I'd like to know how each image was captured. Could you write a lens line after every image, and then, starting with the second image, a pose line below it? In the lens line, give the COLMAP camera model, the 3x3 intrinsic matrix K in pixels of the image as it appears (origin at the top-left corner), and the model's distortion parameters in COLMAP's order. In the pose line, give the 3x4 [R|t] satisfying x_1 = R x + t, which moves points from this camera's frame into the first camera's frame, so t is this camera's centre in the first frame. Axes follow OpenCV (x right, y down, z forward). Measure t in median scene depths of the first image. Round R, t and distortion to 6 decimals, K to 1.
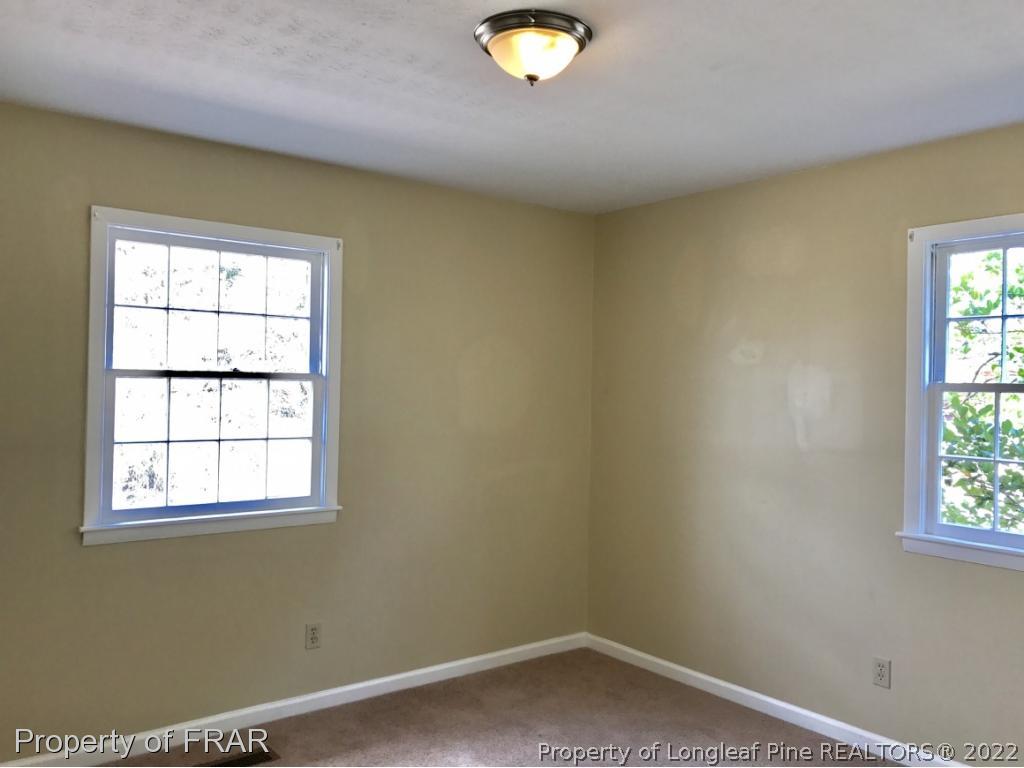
lens RADIAL K [[849.2, 0, 535.9], [0, 849.2, 383.2], [0, 0, 1]] dist [-0.005426, -0.006257]
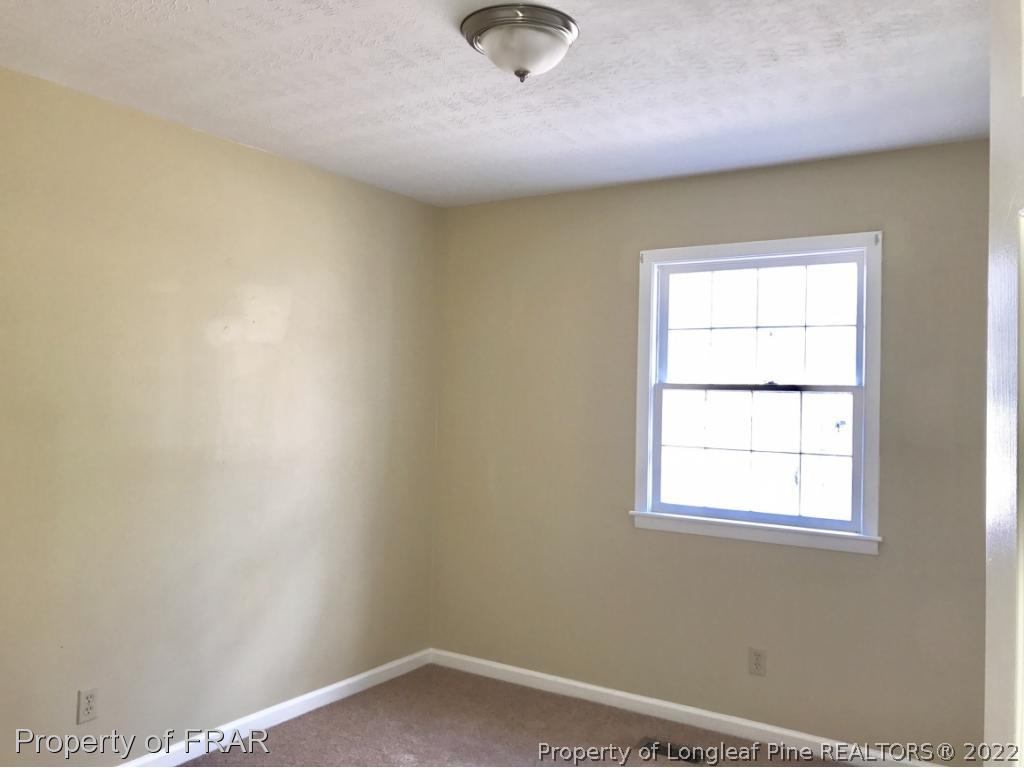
lens RADIAL K [[826.0, 0, 512.7], [0, 826.0, 368.1], [0, 0, 1]] dist [0.042811, 0.002046]
pose [[0.335104, -0.030392, -0.941691, 0.475796], [-0.007761, 0.999357, -0.035014, 0.004370], [0.942149, 0.019042, 0.334652, 0.373733]]
